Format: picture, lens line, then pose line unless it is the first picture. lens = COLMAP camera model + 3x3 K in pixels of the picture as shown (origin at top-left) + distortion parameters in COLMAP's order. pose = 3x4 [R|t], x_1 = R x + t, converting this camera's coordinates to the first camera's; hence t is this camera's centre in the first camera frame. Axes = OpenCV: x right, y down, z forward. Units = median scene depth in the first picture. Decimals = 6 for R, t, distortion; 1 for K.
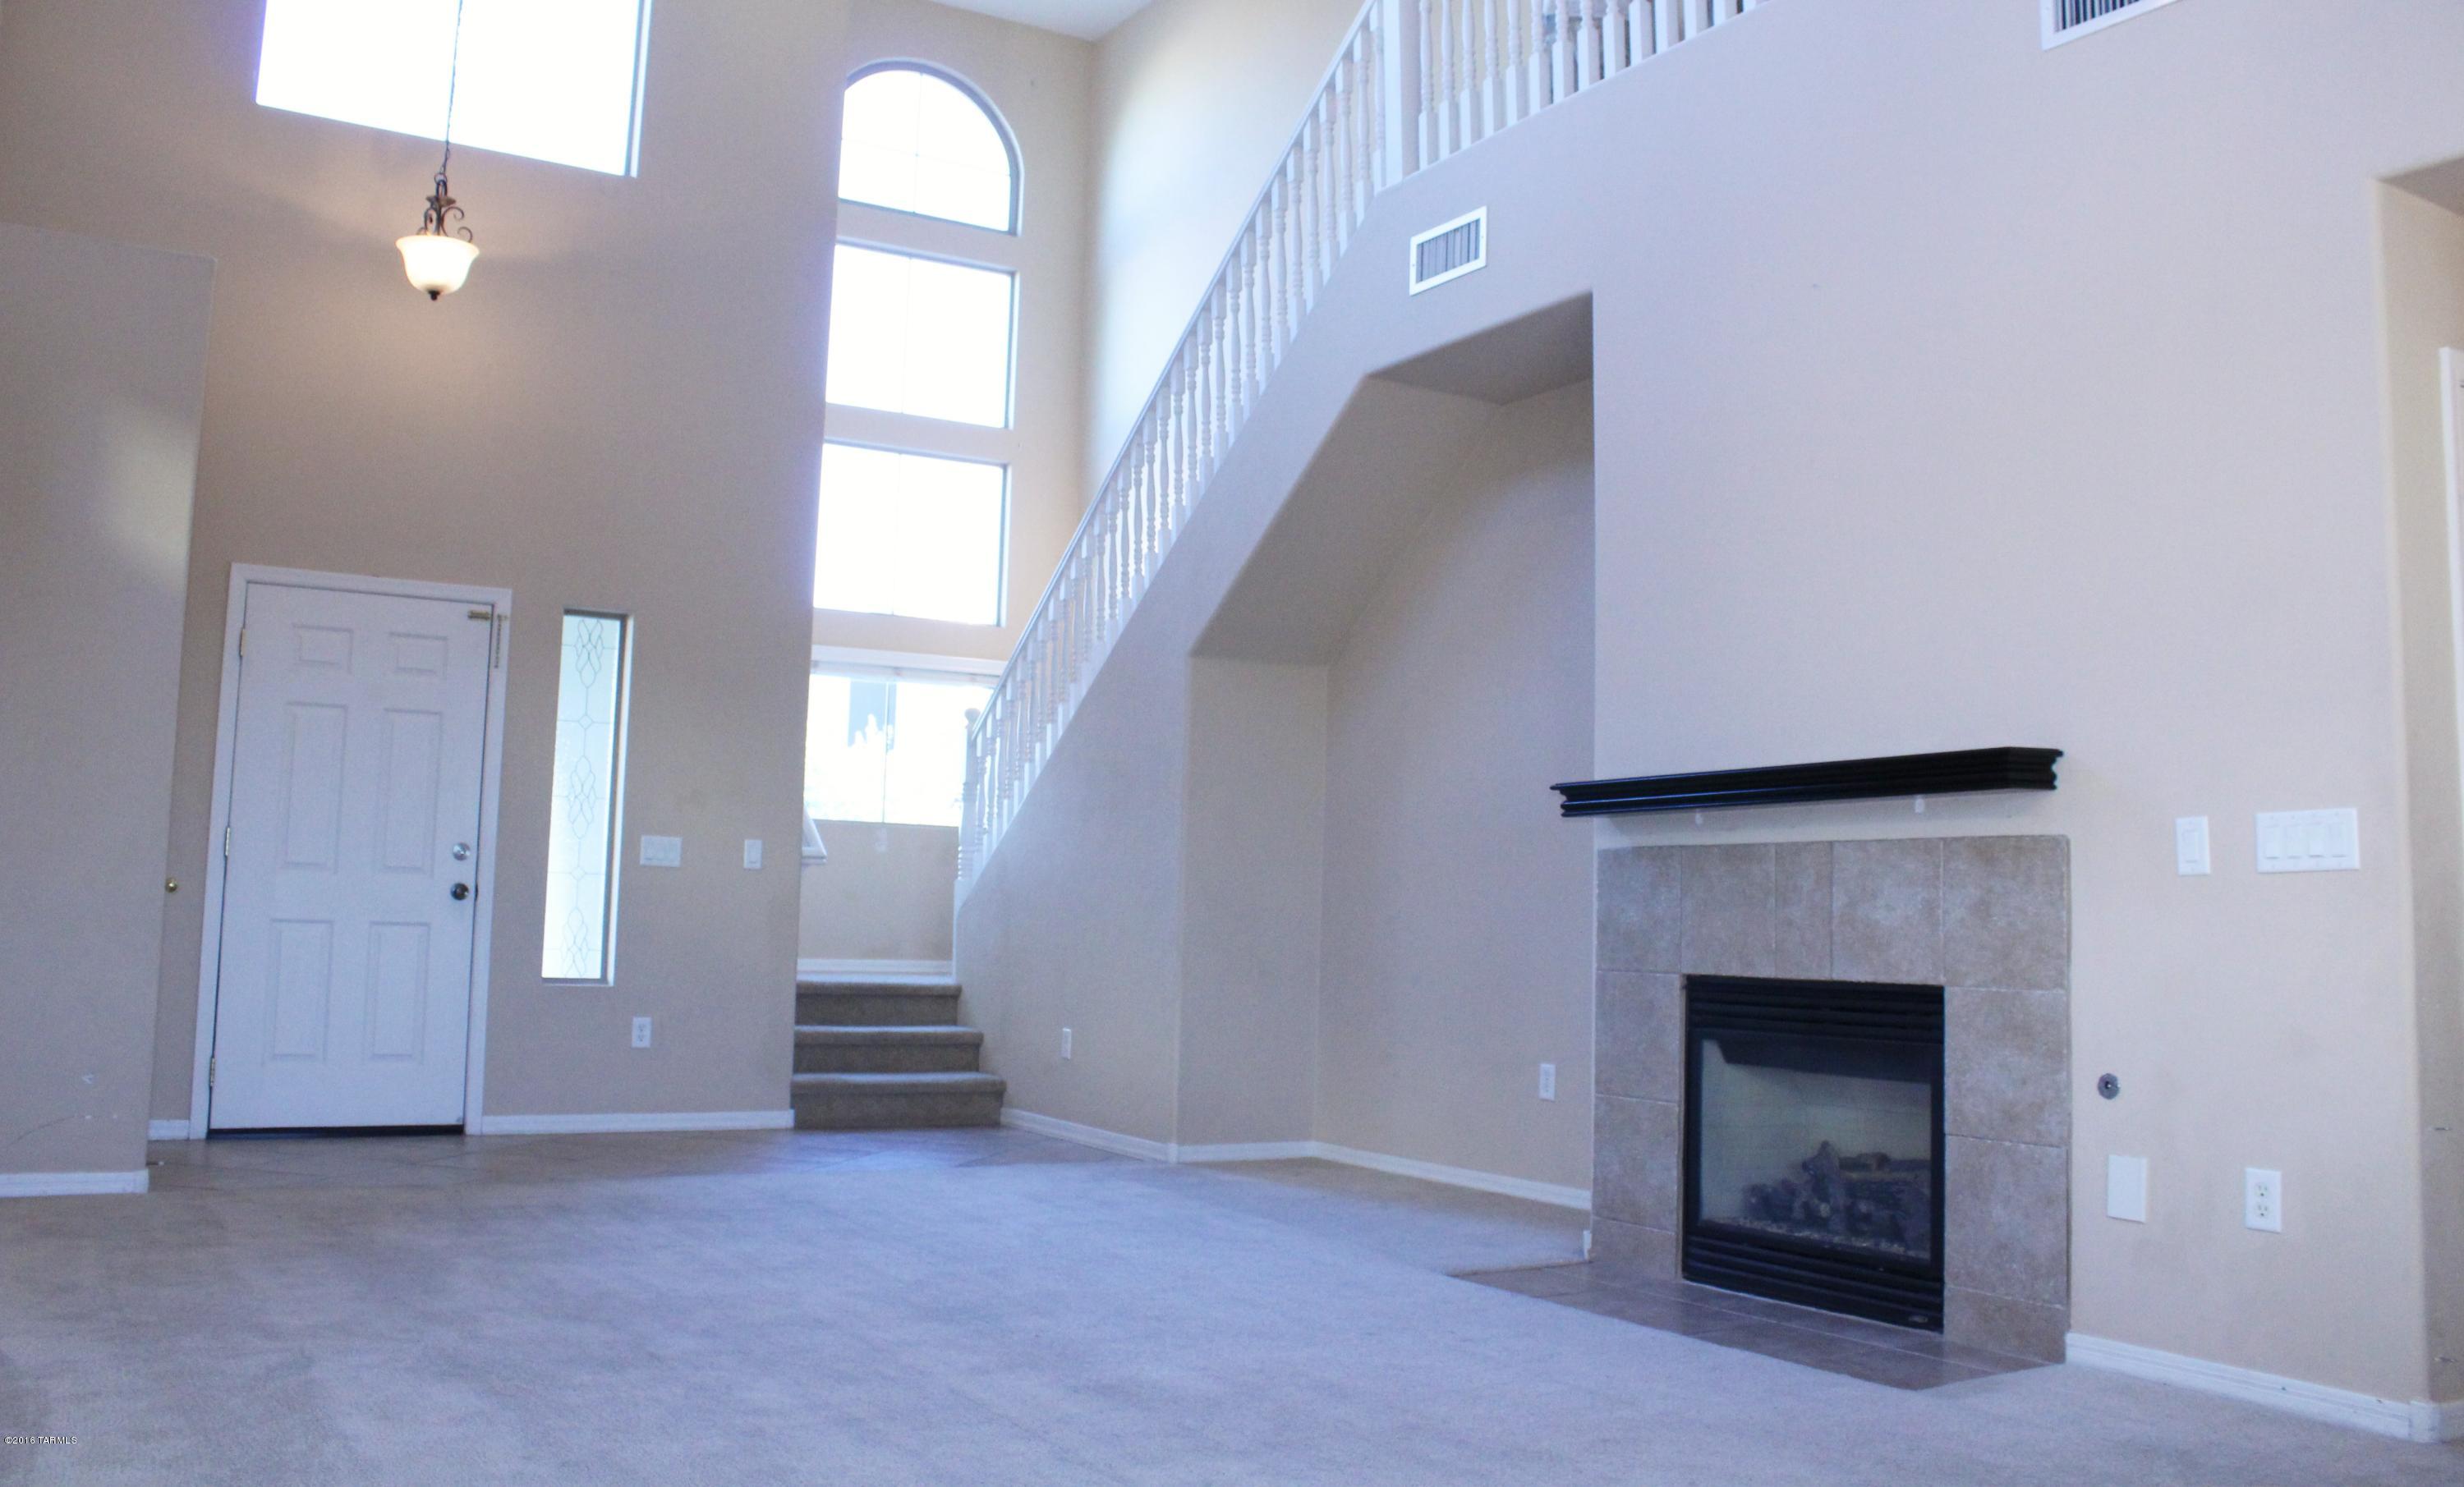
lens RADIAL K [[2053.3, 0, 1201.8], [0, 2053.3, 662.0], [0, 0, 1]] dist [-0.112571, 0.060519]
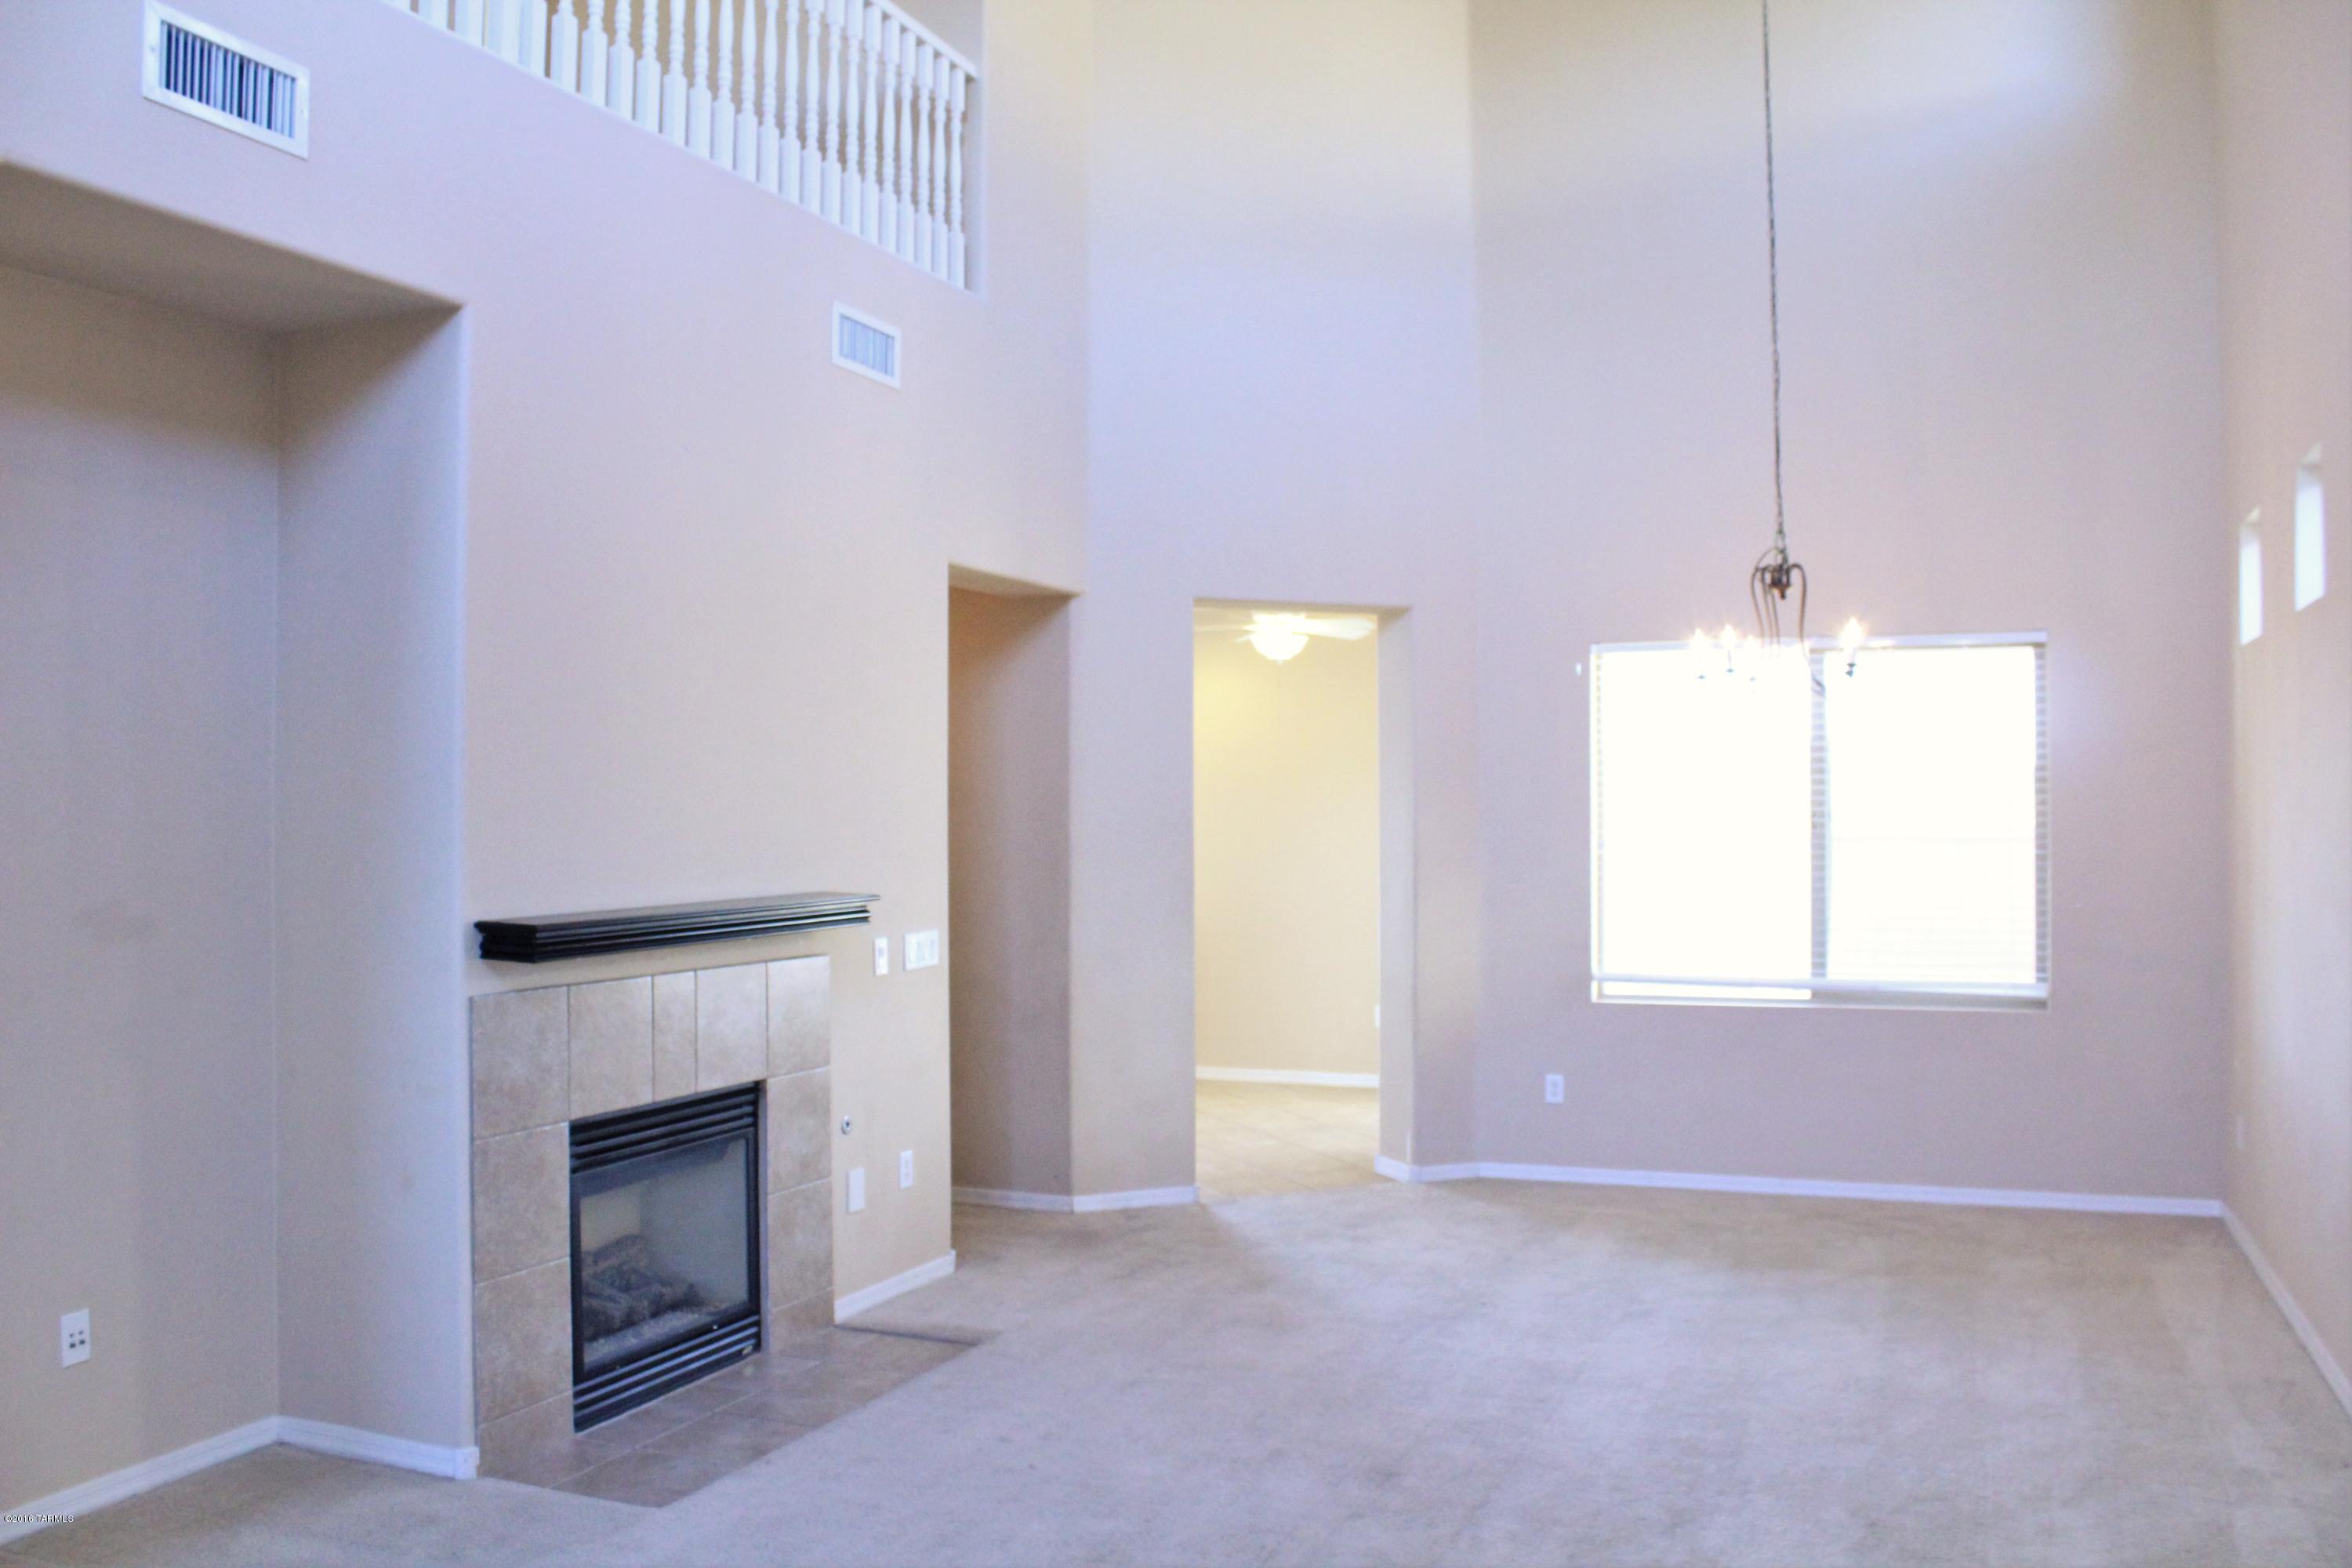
lens RADIAL K [[1969.1, 0, 1180.1], [0, 1969.1, 770.0], [0, 0, 1]] dist [-0.166031, 0.137051]
pose [[-0.603730, -0.002085, 0.797186, -0.522027], [-0.105501, 0.991410, -0.077305, 0.025663], [-0.790177, -0.130775, -0.598764, 1.076166]]
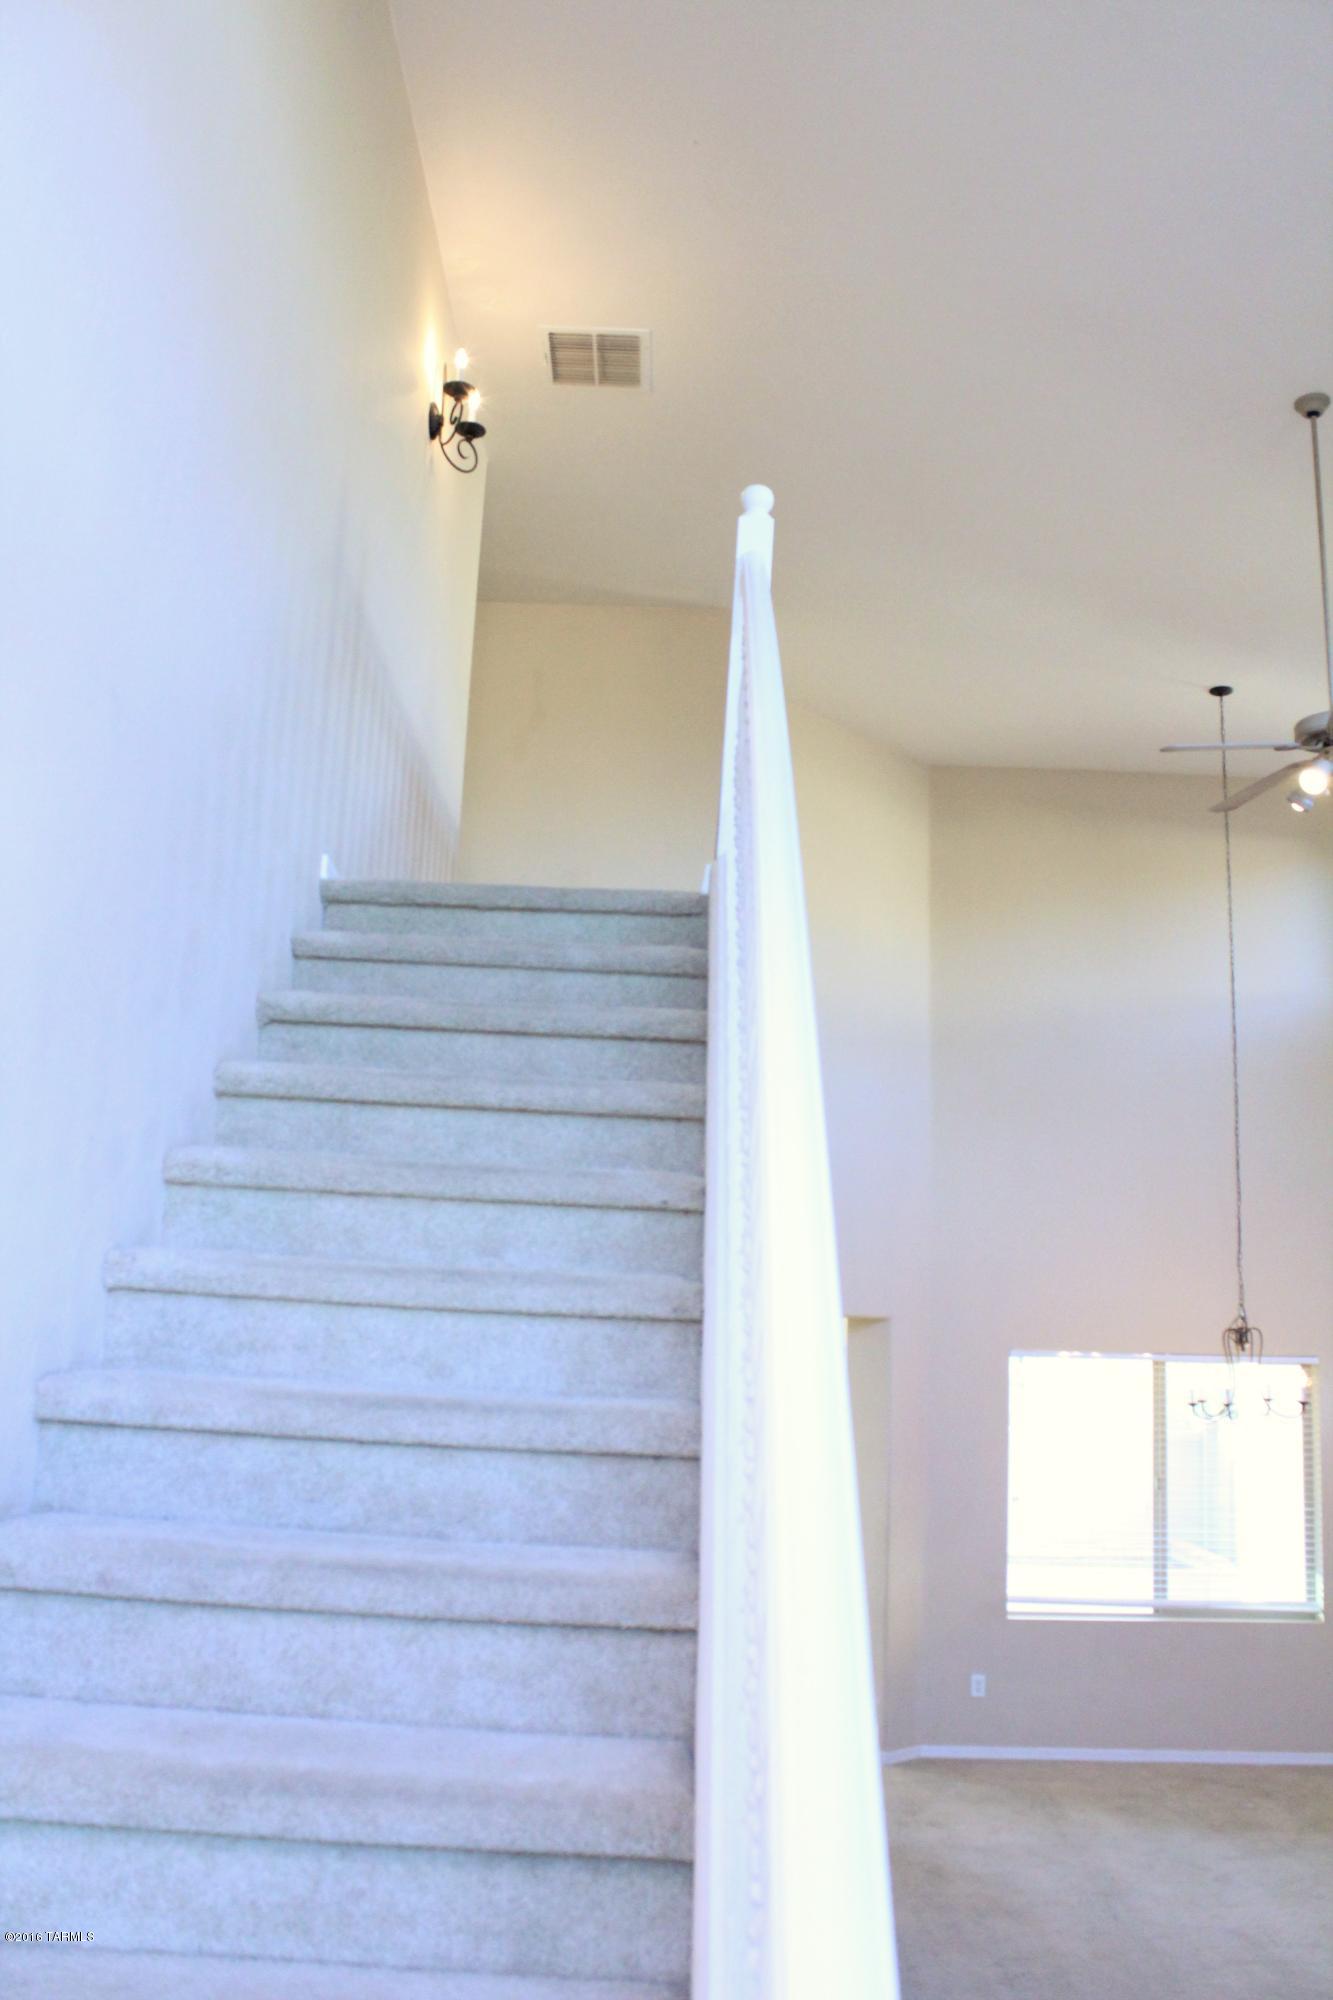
lens RADIAL K [[1674.4, 0, 655.9], [0, 1674.4, 999.9], [0, 0, 1]] dist [-0.166031, 0.137051]
pose [[-0.858363, 0.051885, 0.510413, -0.180775], [-0.116399, 0.949235, -0.292241, -0.011207], [-0.499665, -0.310260, -0.808748, 1.536544]]
